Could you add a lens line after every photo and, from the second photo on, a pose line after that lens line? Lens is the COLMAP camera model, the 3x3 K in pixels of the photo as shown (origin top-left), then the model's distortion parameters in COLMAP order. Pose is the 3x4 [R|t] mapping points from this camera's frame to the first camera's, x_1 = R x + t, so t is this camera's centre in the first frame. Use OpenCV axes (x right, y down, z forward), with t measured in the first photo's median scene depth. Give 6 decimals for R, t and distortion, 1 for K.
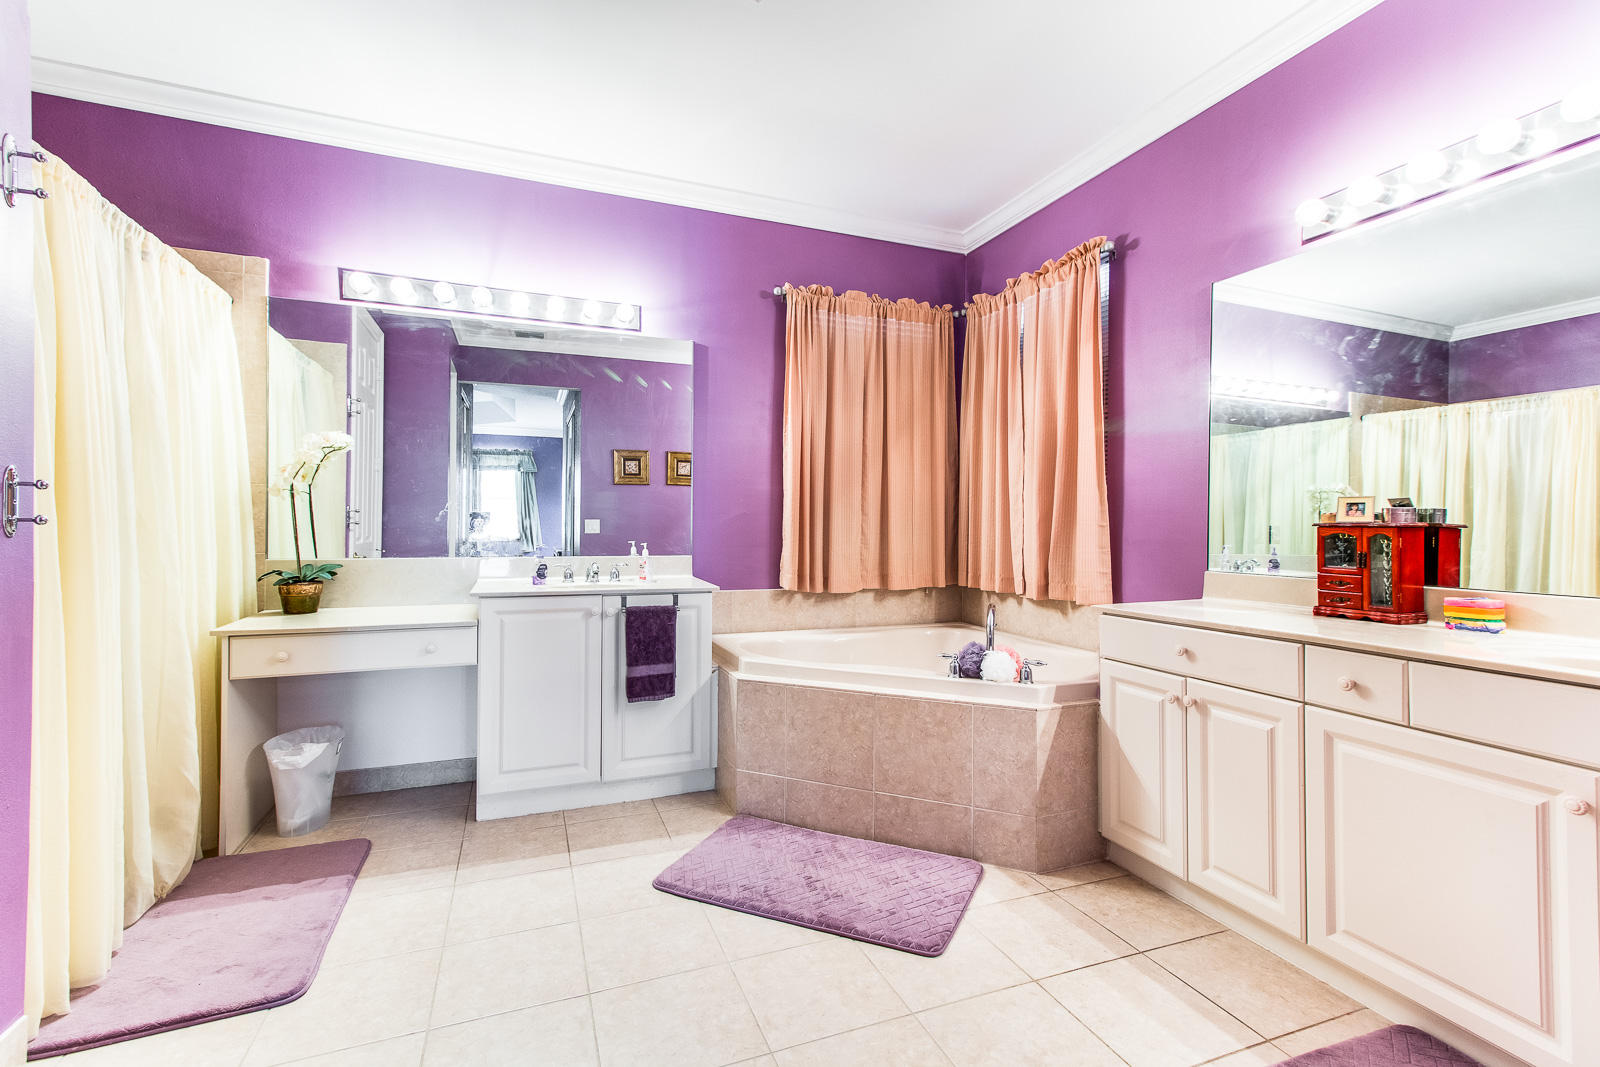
lens RADIAL K [[729.9, 0, 800.5], [0, 729.9, 532.1], [0, 0, 1]] dist [0.022377, 0.000837]
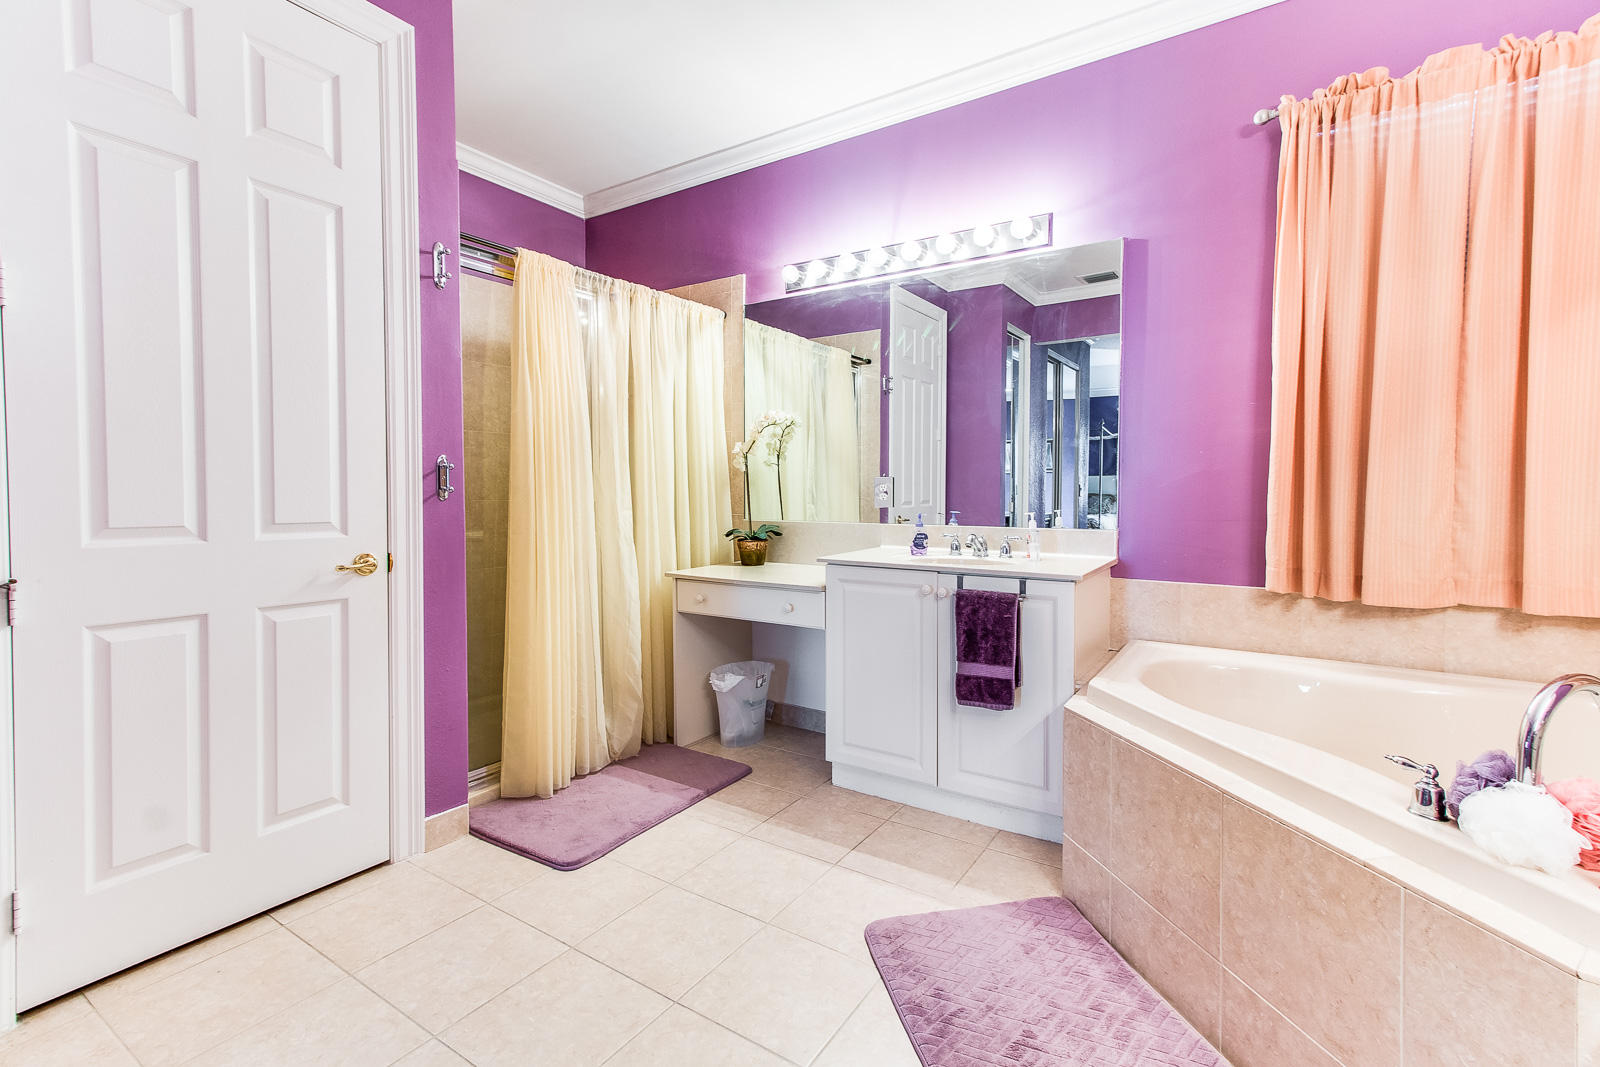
lens RADIAL K [[729.9, 0, 803.6], [0, 729.9, 518.3], [0, 0, 1]] dist [0.022377, 0.000837]
pose [[0.579171, 0.026195, -0.814785, 0.331943], [-0.001663, 0.999520, 0.030951, -0.003384], [0.815204, -0.016571, 0.578936, 0.374219]]
